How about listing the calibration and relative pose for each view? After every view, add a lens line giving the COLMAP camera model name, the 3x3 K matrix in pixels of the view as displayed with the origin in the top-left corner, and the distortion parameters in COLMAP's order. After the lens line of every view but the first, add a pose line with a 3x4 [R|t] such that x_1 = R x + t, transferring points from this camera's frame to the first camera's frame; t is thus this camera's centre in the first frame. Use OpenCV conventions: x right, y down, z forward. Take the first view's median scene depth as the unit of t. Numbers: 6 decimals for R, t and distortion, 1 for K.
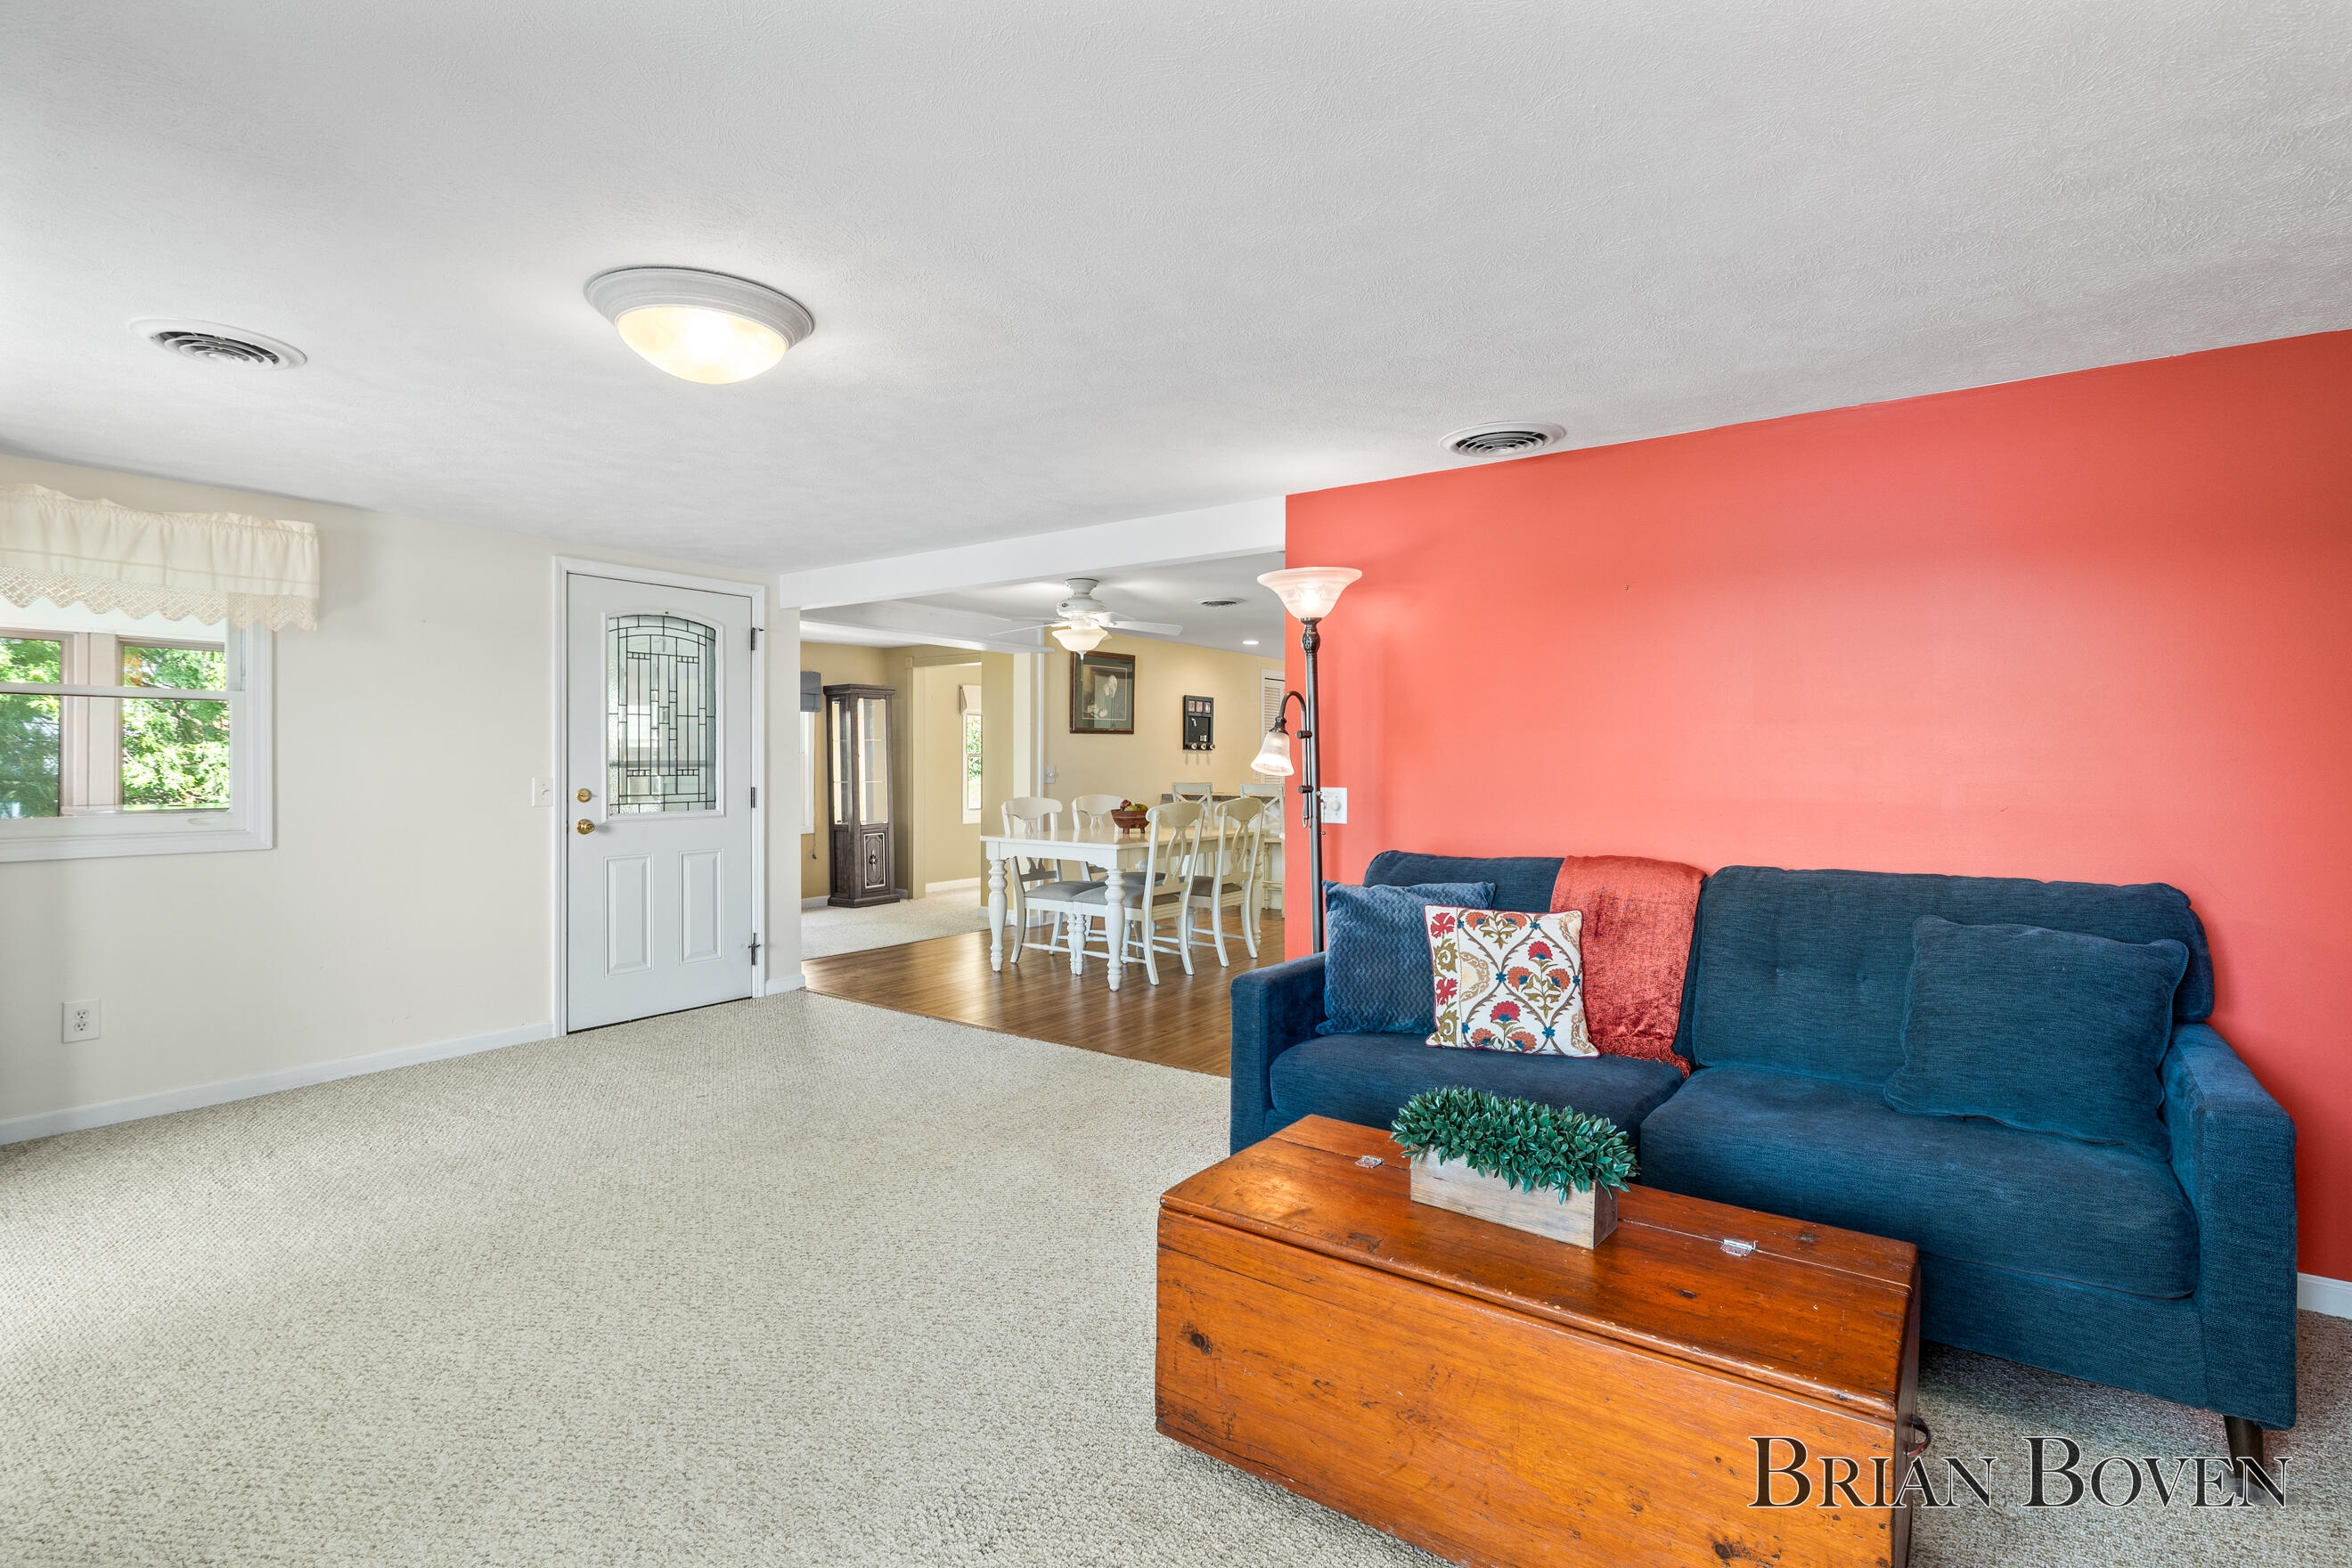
lens RADIAL K [[1108.7, 0, 1155.3], [0, 1108.7, 764.8], [0, 0, 1]] dist [-0.001298, 0.000390]
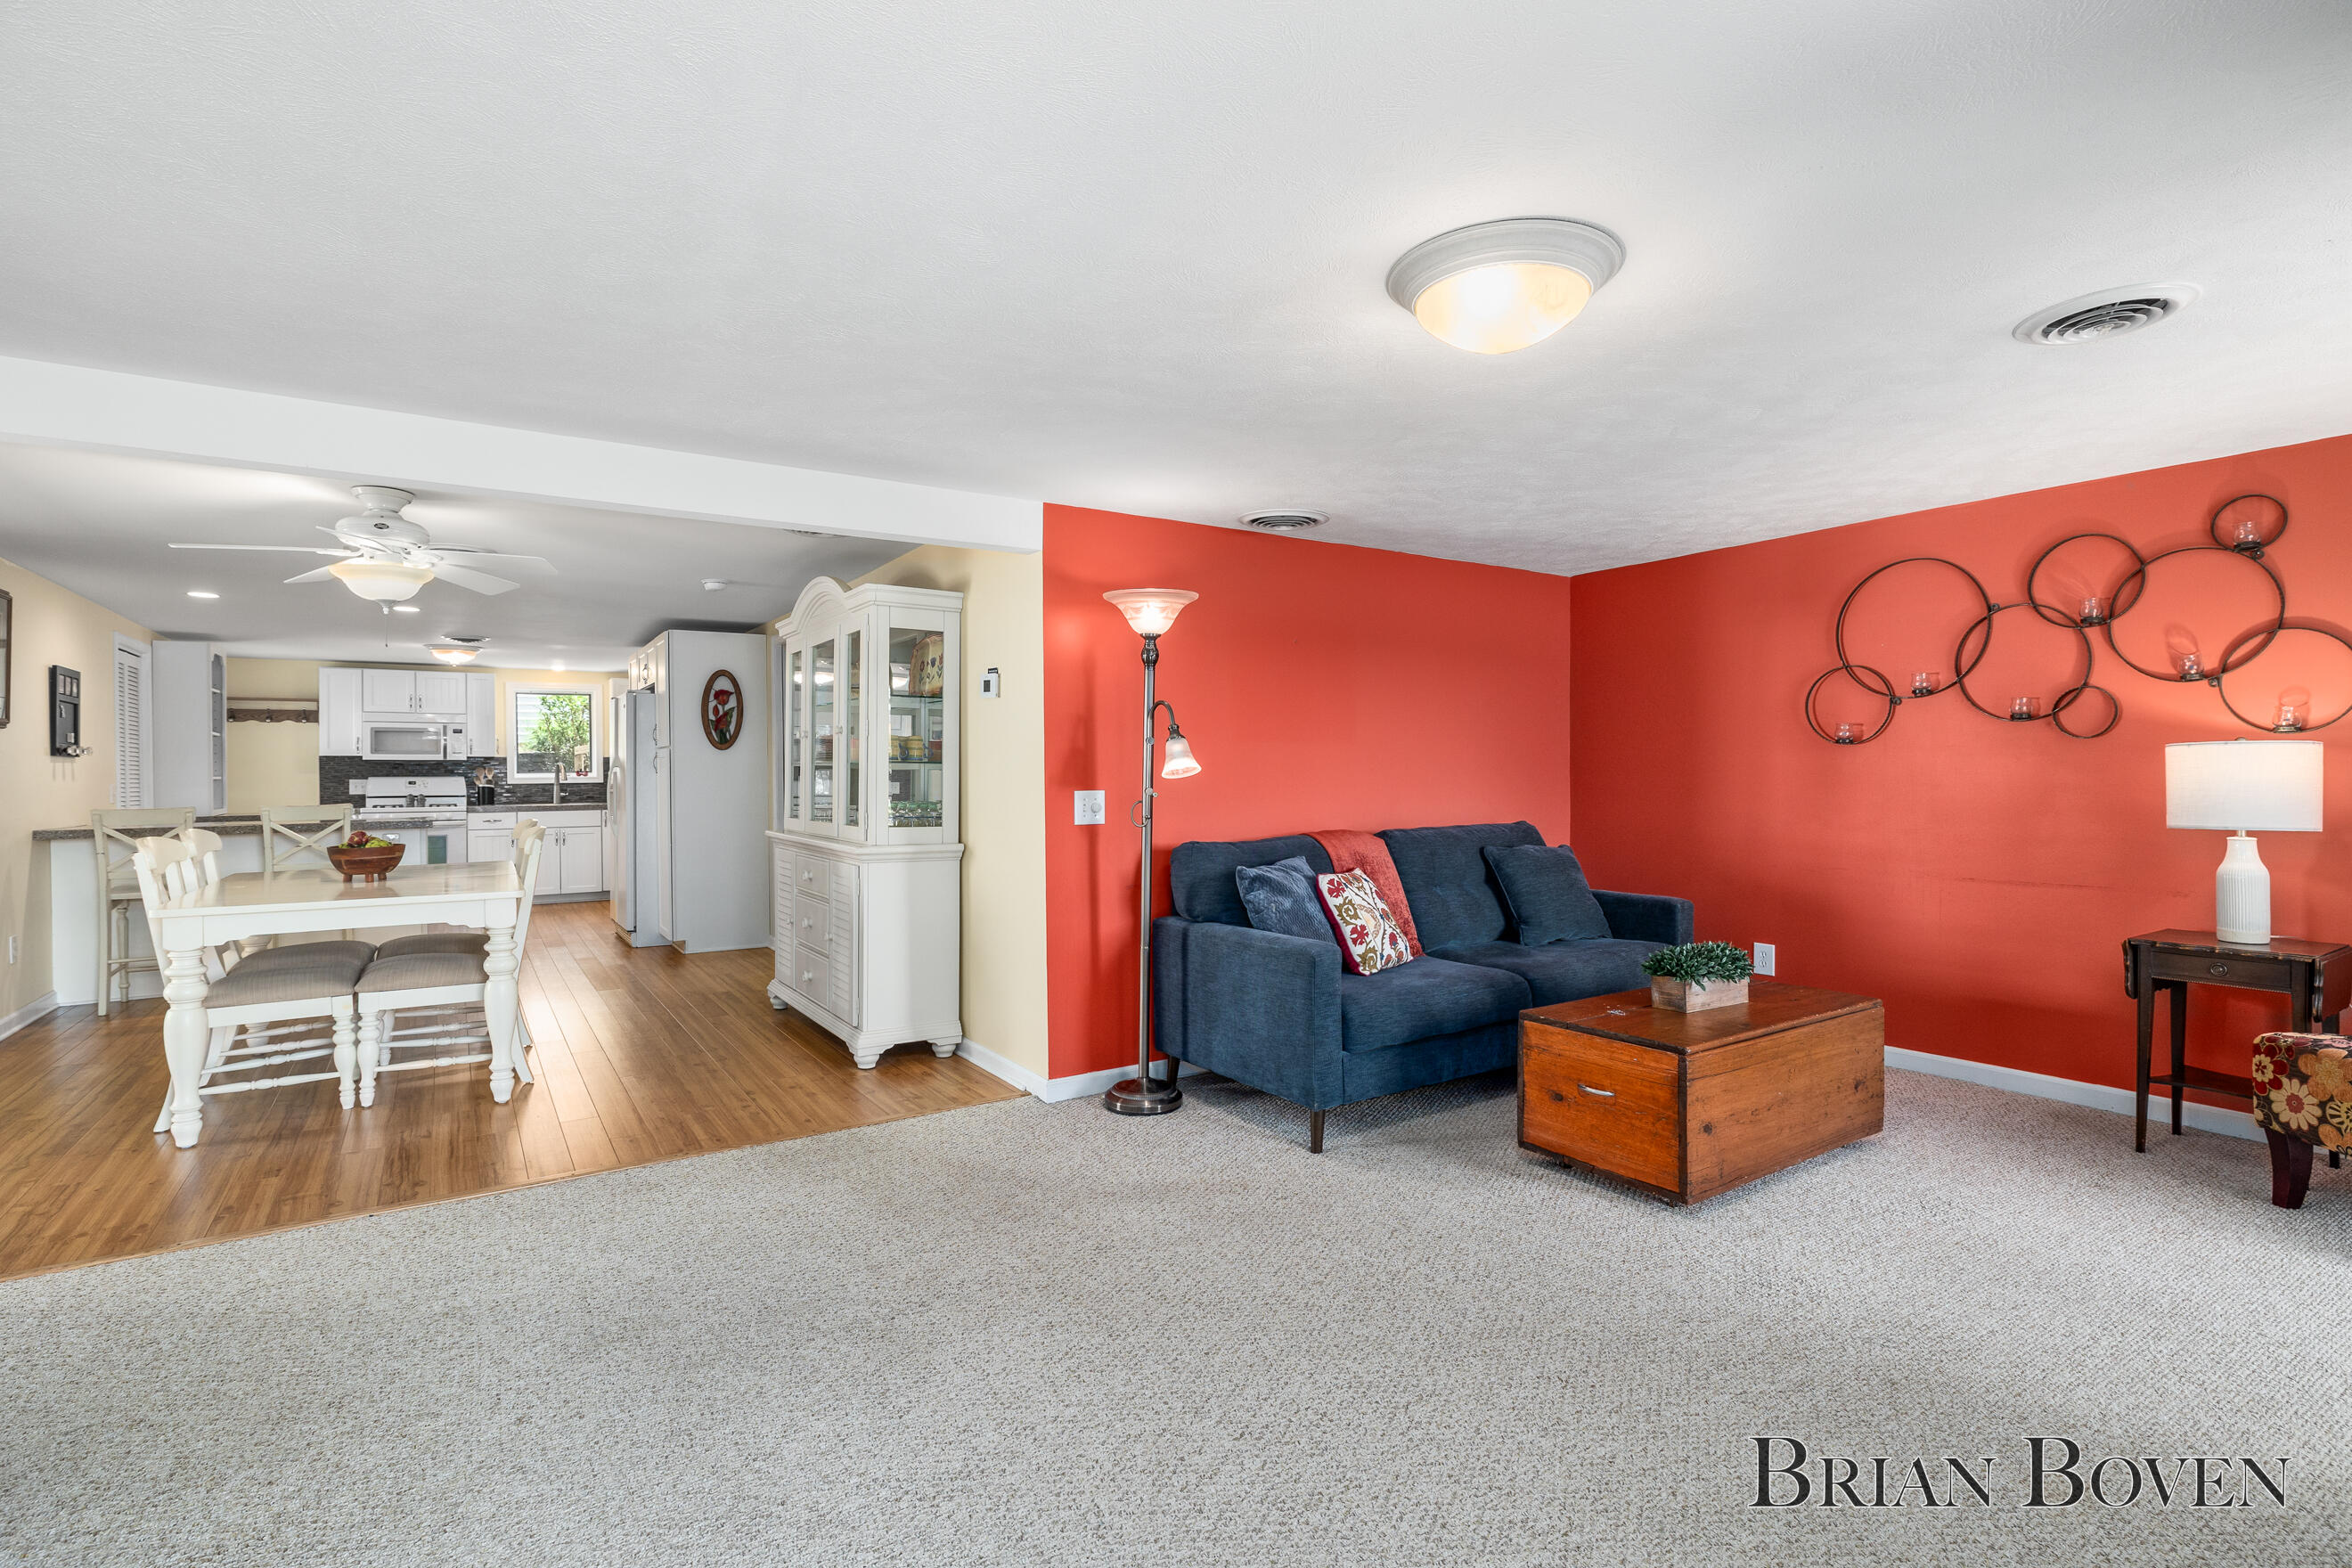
lens RADIAL K [[1108.7, 0, 1167.2], [0, 1108.7, 782.2], [0, 0, 1]] dist [-0.001298, 0.000390]
pose [[0.353515, -0.015571, 0.935299, -0.805817], [0.010906, 0.999862, 0.012524, -0.000630], [-0.935365, 0.005773, 0.353636, 0.551470]]
